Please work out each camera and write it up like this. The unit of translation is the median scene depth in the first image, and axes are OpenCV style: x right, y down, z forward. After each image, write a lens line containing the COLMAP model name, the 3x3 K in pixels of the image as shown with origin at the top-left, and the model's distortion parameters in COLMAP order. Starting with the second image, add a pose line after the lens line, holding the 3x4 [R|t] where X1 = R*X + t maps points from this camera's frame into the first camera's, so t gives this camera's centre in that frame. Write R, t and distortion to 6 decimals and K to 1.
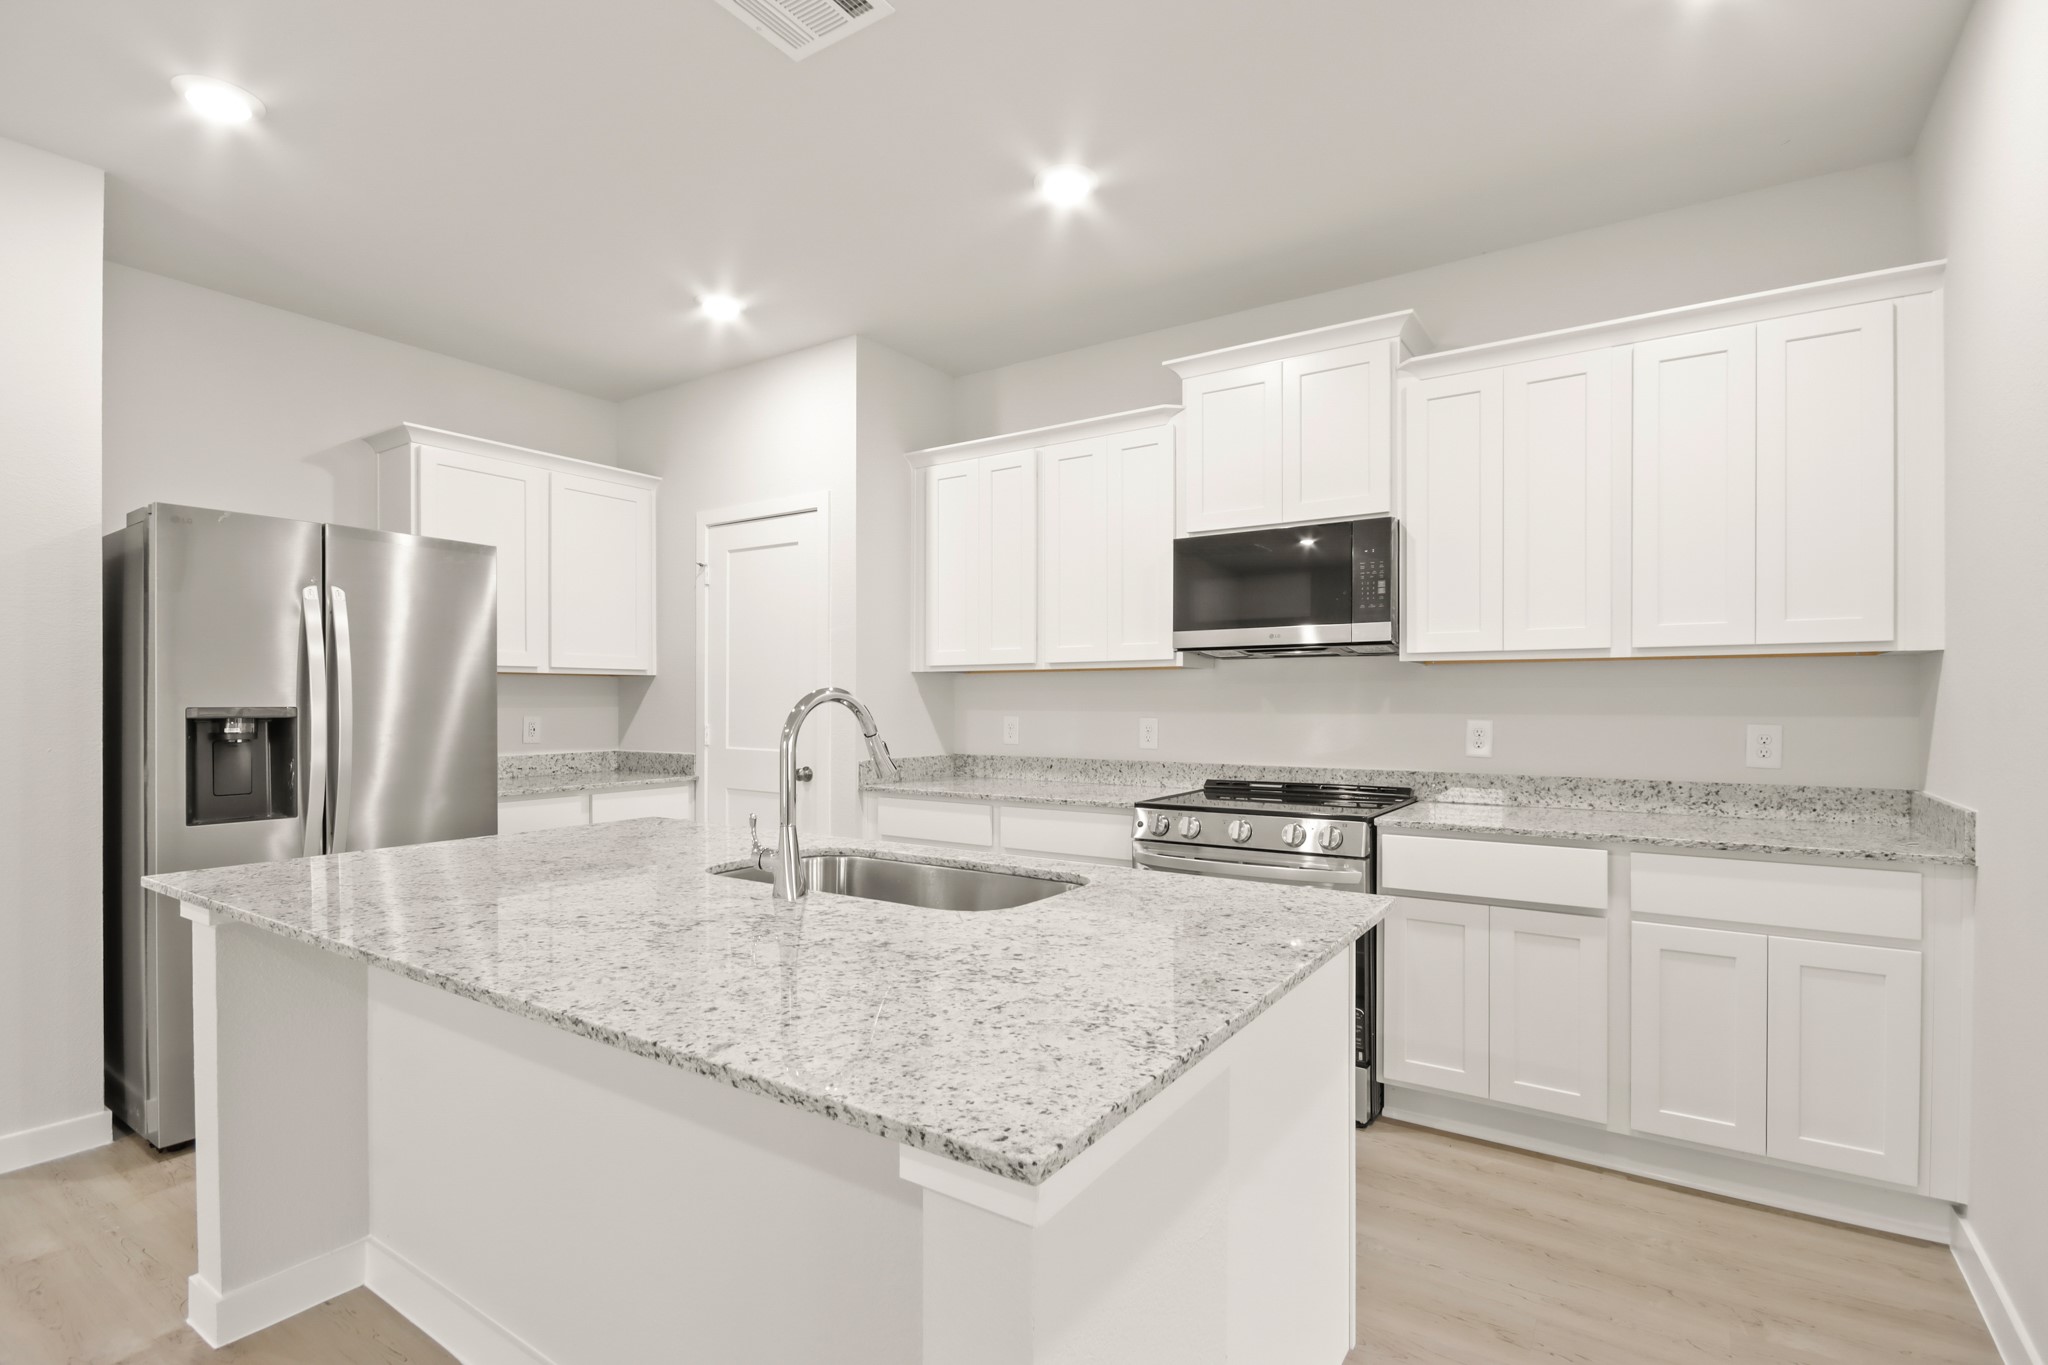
lens RADIAL K [[962.0, 0, 1018.2], [0, 962.0, 697.1], [0, 0, 1]] dist [0.002369, 0.002997]
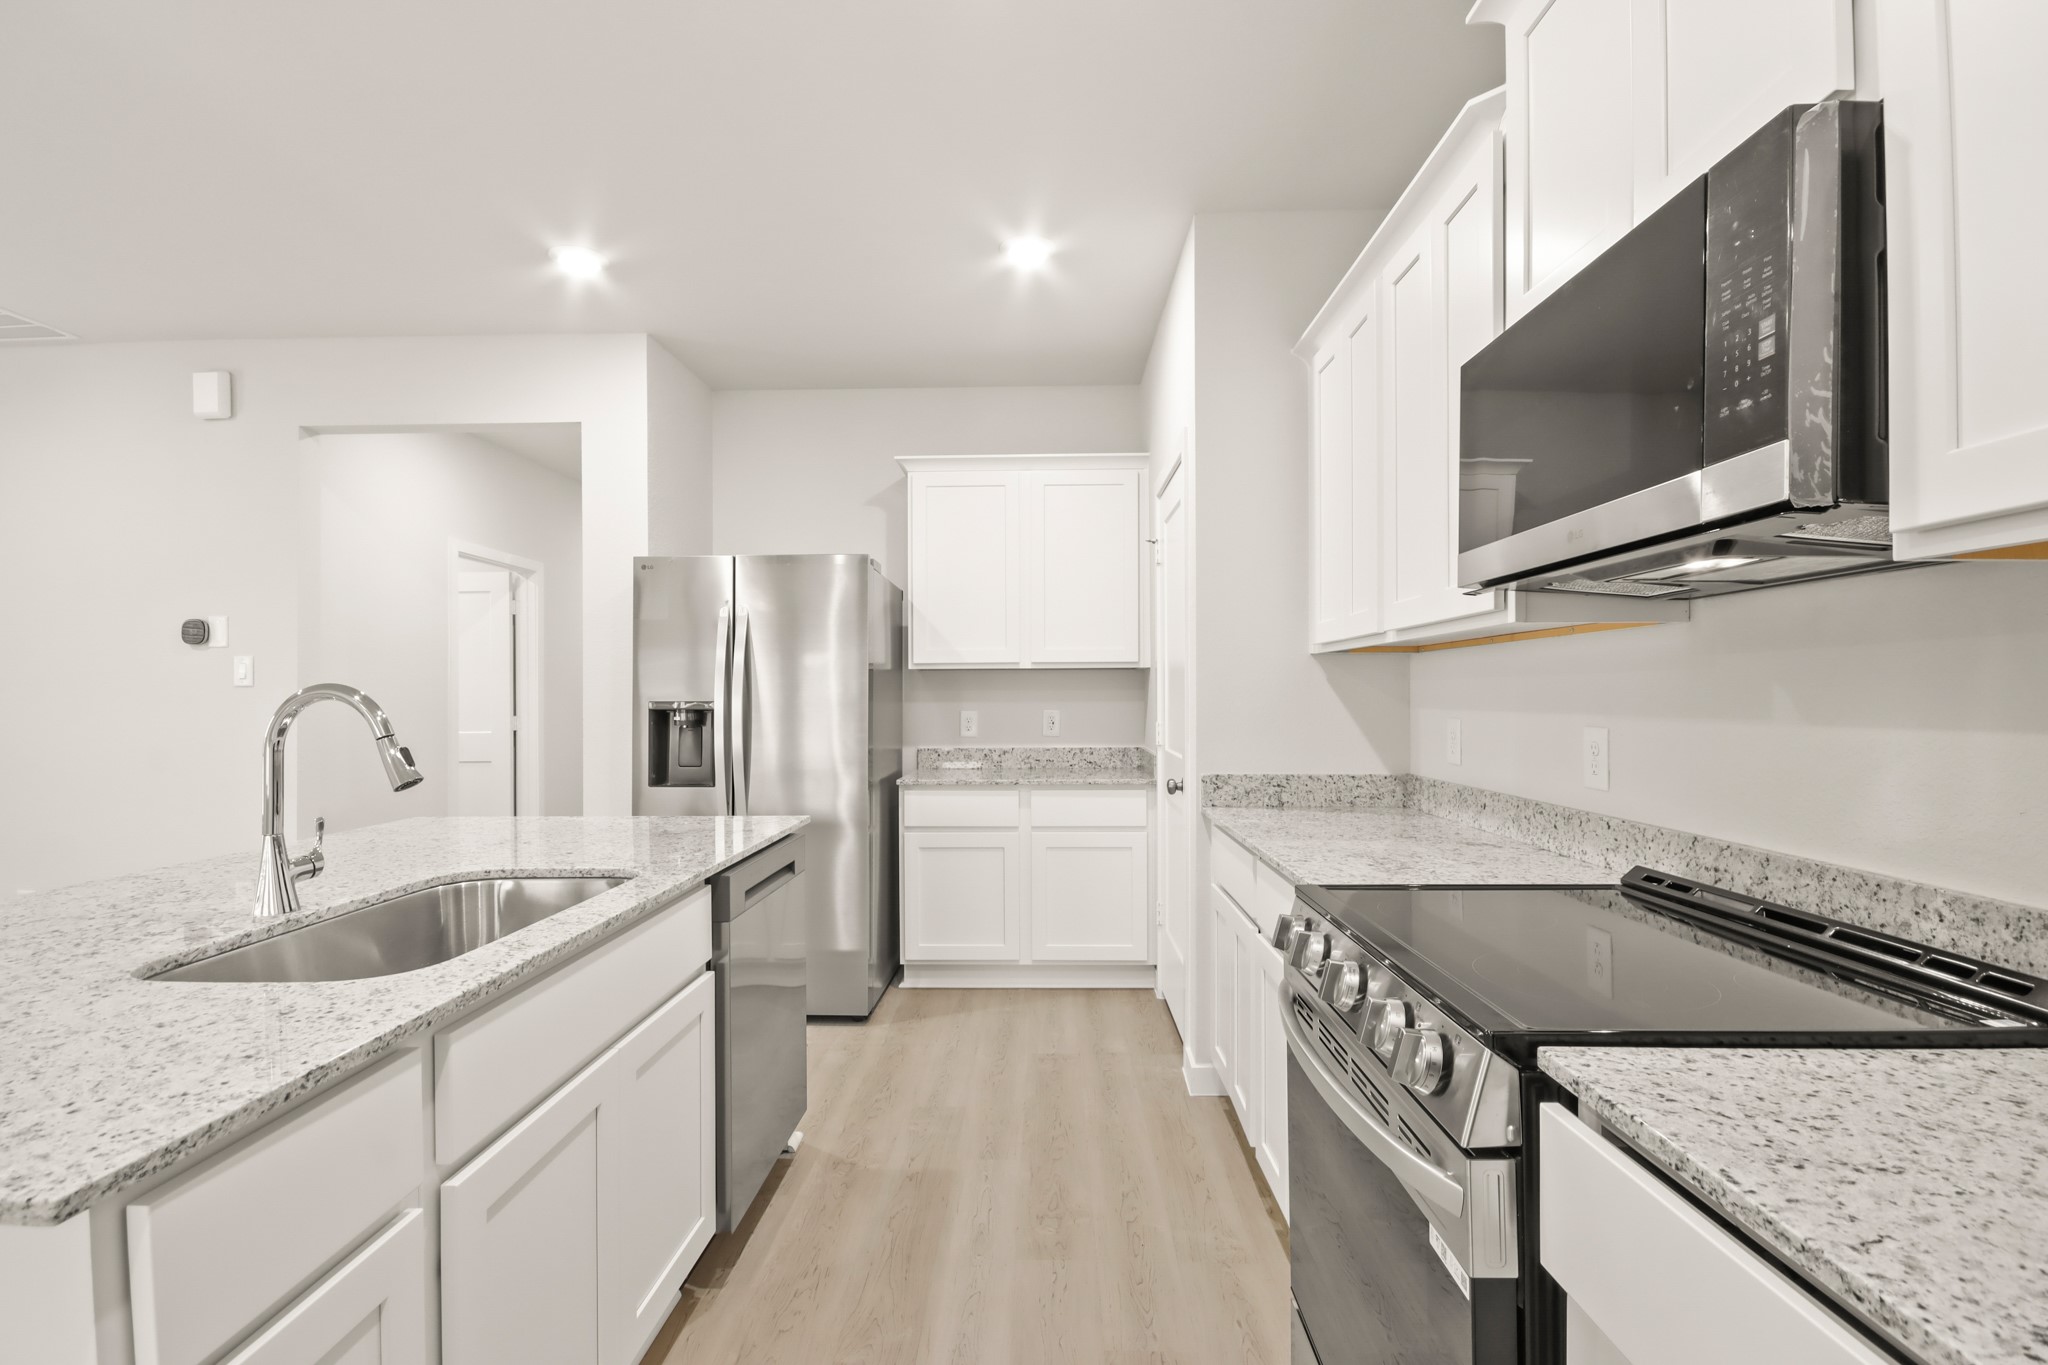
lens RADIAL K [[962.0, 0, 1018.0], [0, 962.0, 675.7], [0, 0, 1]] dist [0.002369, 0.002997]
pose [[0.523540, -0.020404, -0.851756, 0.436981], [0.008002, 0.999787, -0.019032, 0.002717], [0.851963, 0.003148, 0.523592, 0.519579]]
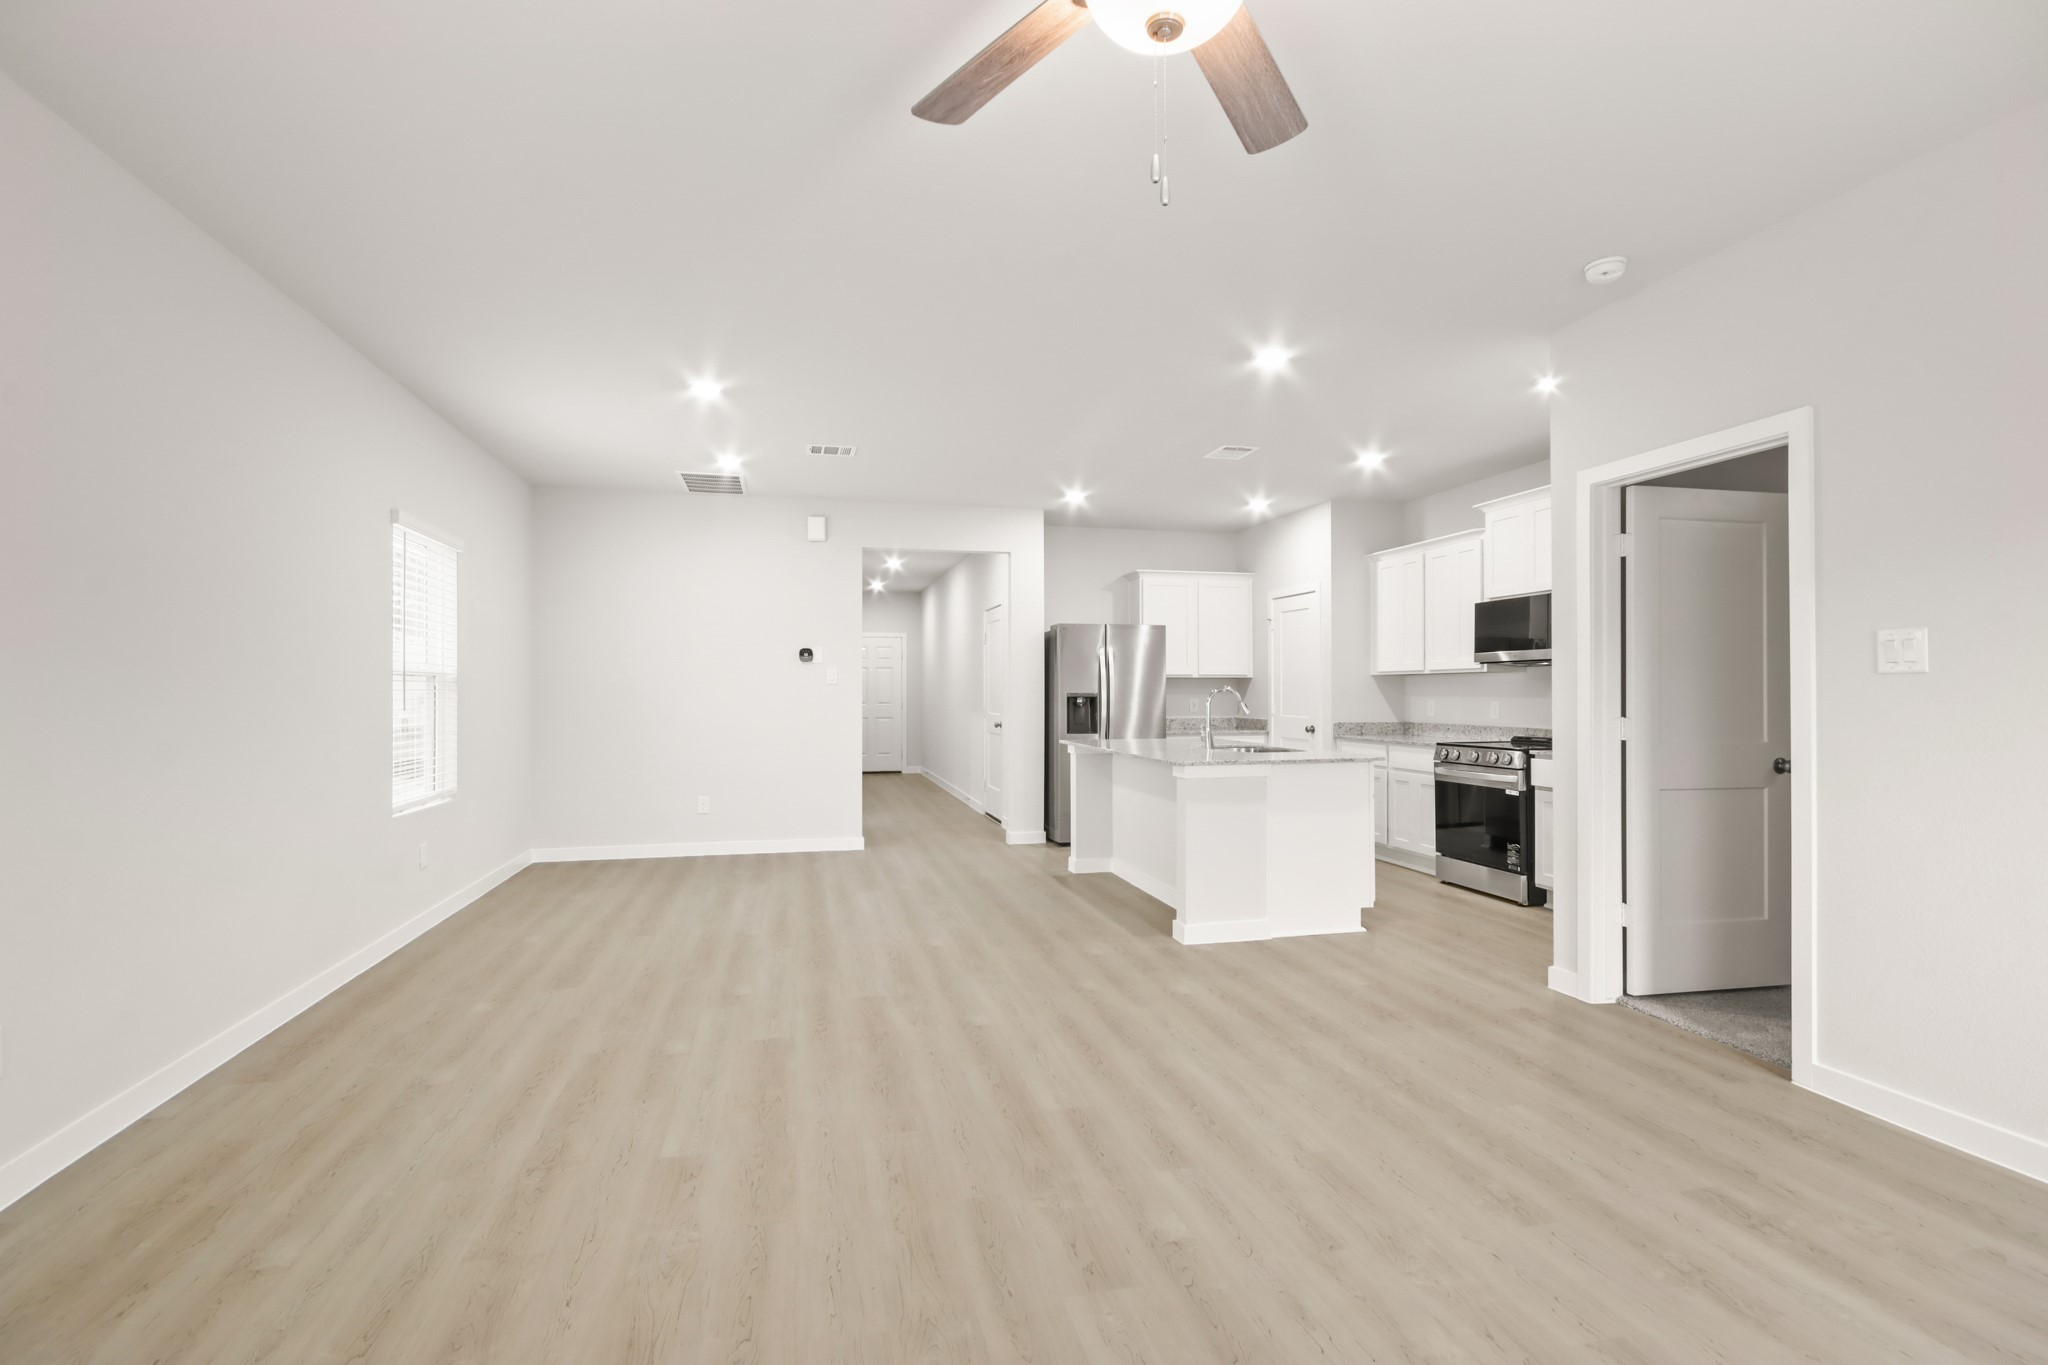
lens RADIAL K [[962.0, 0, 1007.6], [0, 962.0, 675.8], [0, 0, 1]] dist [0.002369, 0.002997]
pose [[0.723500, -0.010752, -0.690241, 0.744225], [0.001450, 0.999900, -0.014055, -0.000063], [0.690323, 0.009168, 0.723443, -0.899603]]
